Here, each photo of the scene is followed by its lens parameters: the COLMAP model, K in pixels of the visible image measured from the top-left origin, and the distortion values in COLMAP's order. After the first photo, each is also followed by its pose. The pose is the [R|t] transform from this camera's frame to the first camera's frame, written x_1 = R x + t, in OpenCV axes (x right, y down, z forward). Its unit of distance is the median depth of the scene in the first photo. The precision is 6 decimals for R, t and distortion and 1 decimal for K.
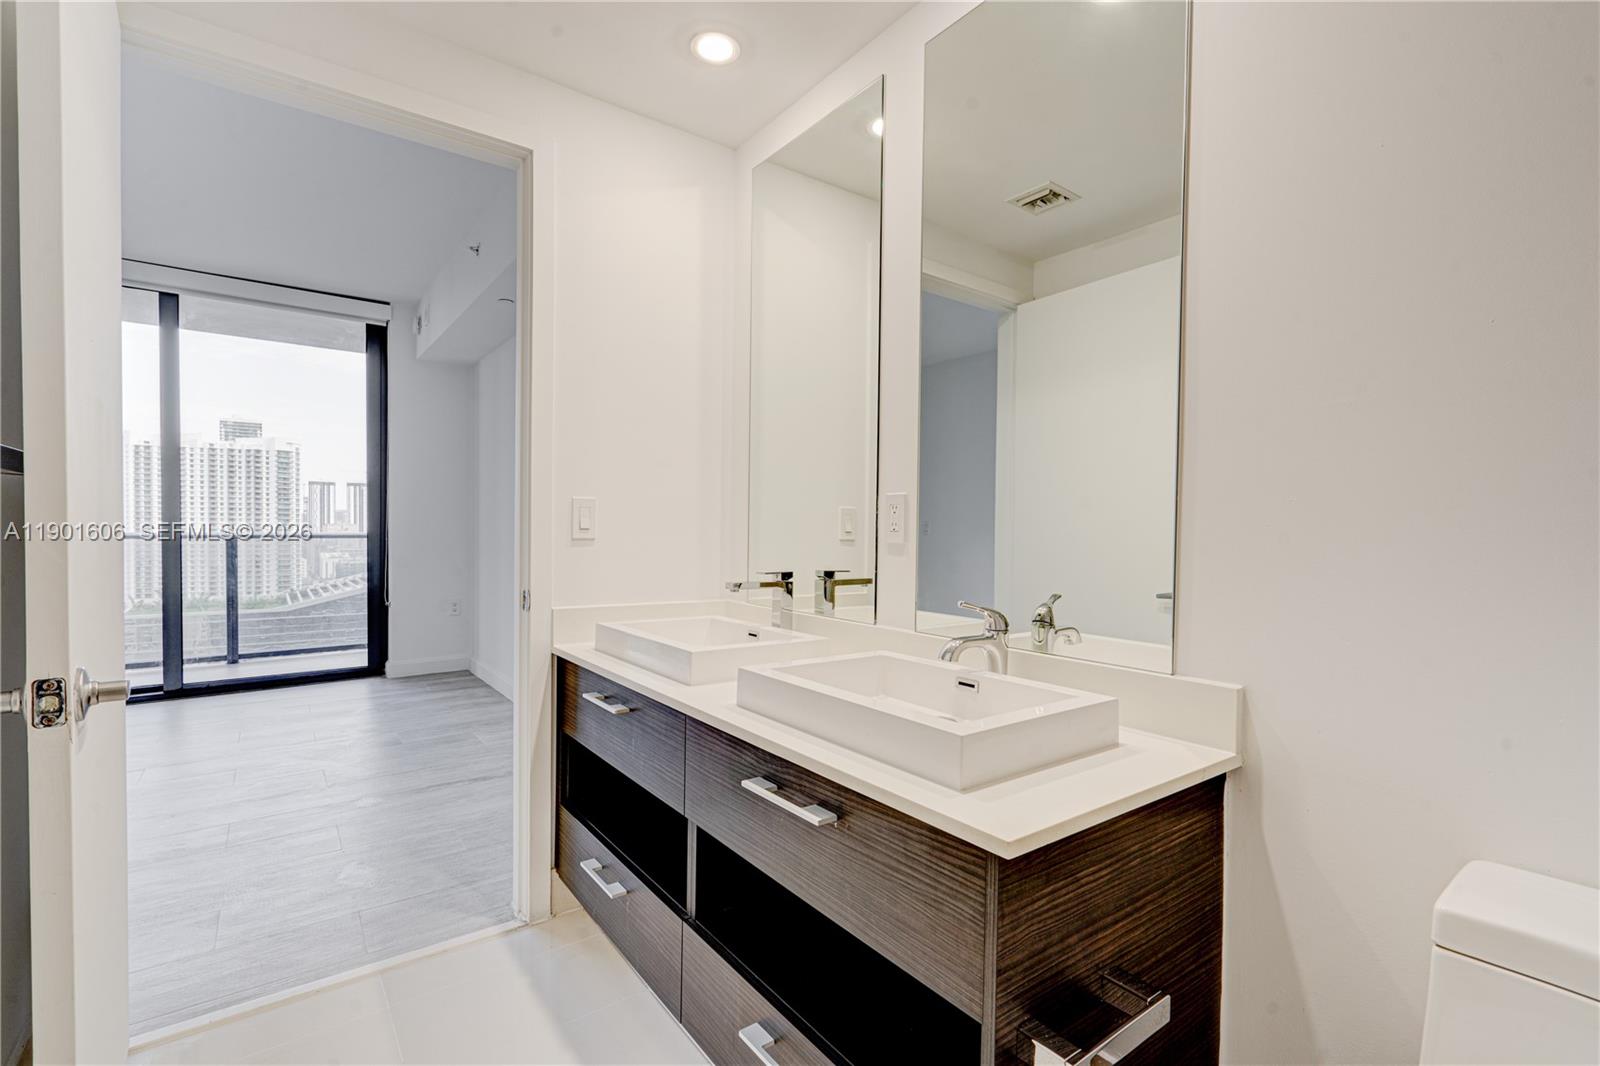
lens RADIAL K [[730.1, 0, 806.7], [0, 730.1, 544.2], [0, 0, 1]] dist [-0.013004, 0.001007]
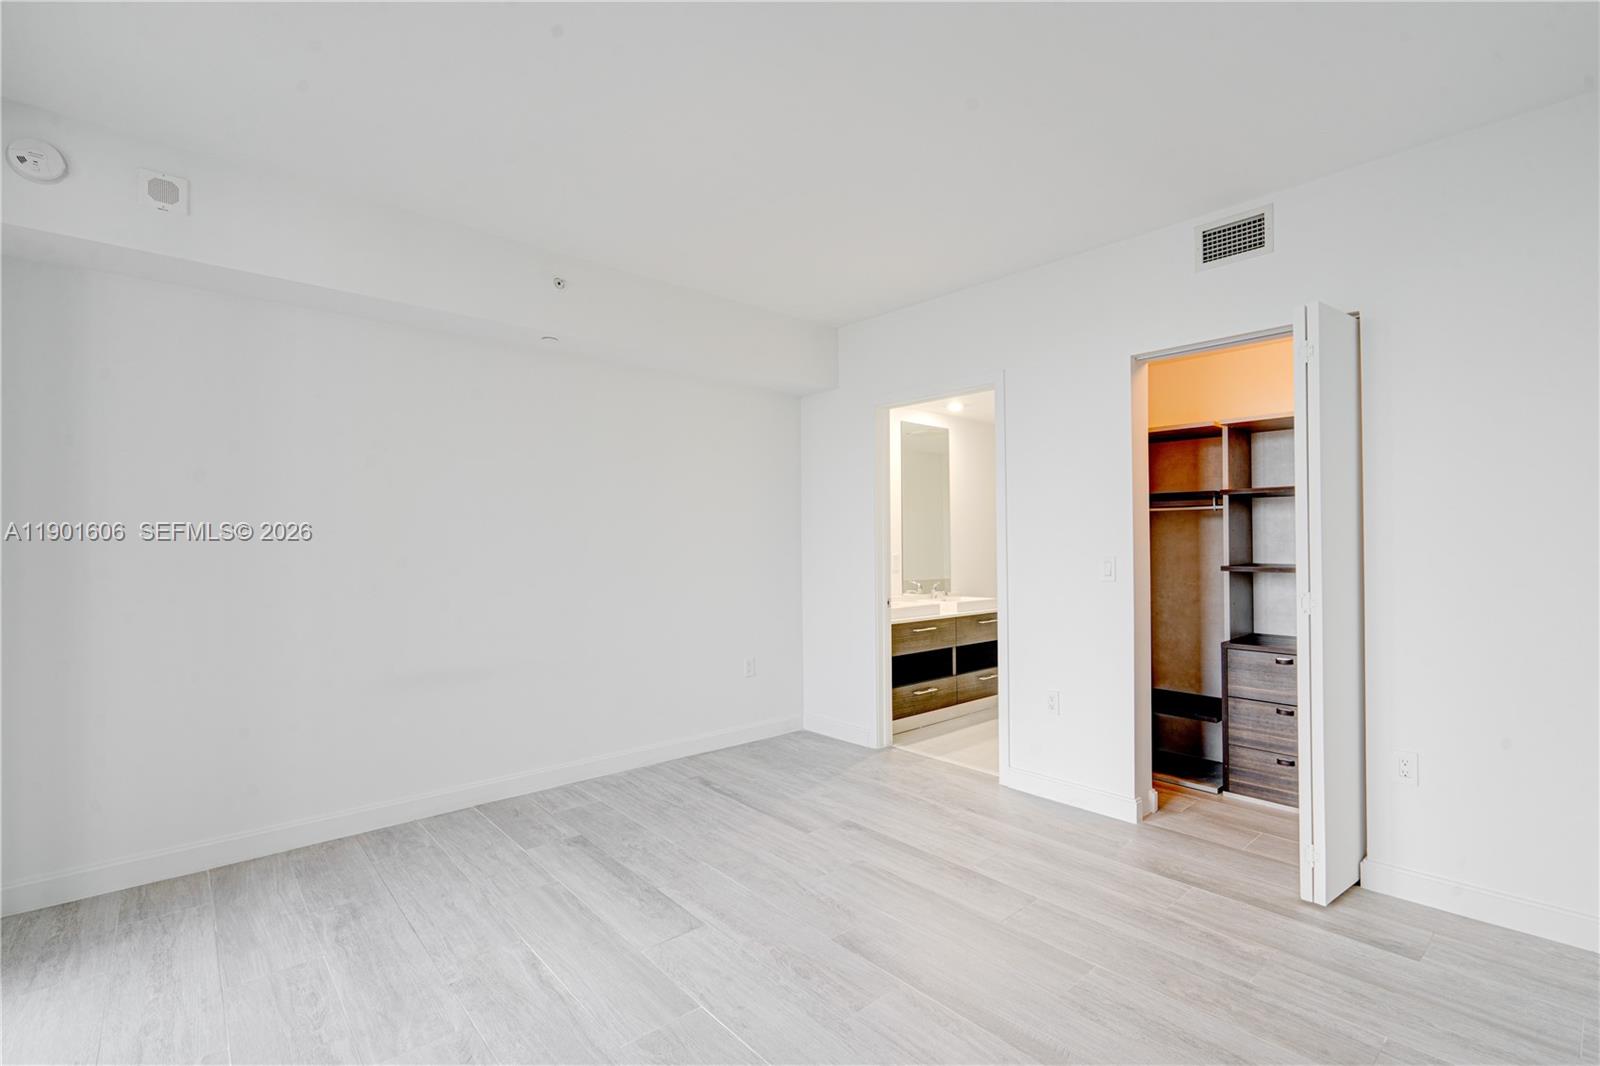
lens RADIAL K [[730.1, 0, 802.9], [0, 730.1, 537.7], [0, 0, 1]] dist [-0.013004, 0.001007]
pose [[-0.083621, 0.005061, 0.996485, -0.973215], [0.032799, 0.999459, -0.002323, -0.045629], [-0.995958, 0.032489, -0.083742, 0.537799]]
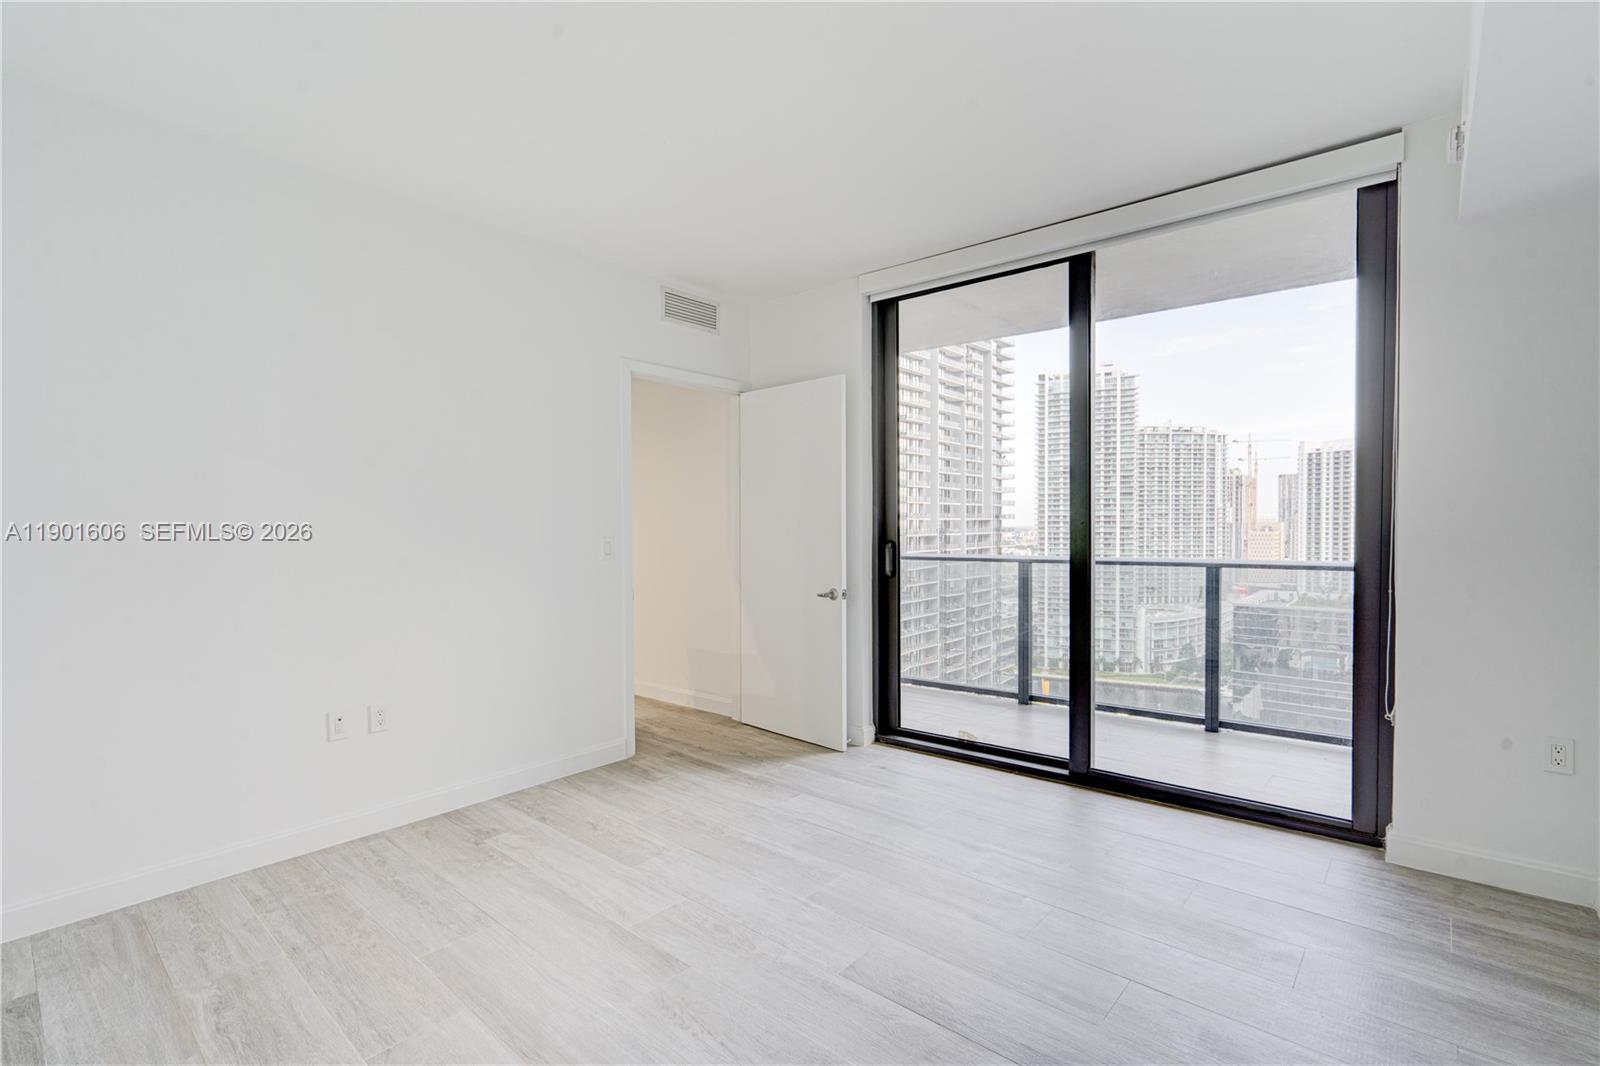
lens RADIAL K [[730.1, 0, 811.0], [0, 730.1, 533.2], [0, 0, 1]] dist [-0.013004, 0.001007]
pose [[0.219362, 0.005369, -0.975629, -0.161548], [-0.018624, 0.999826, 0.001315, -0.038800], [0.975466, 0.017882, 0.219424, 0.467524]]
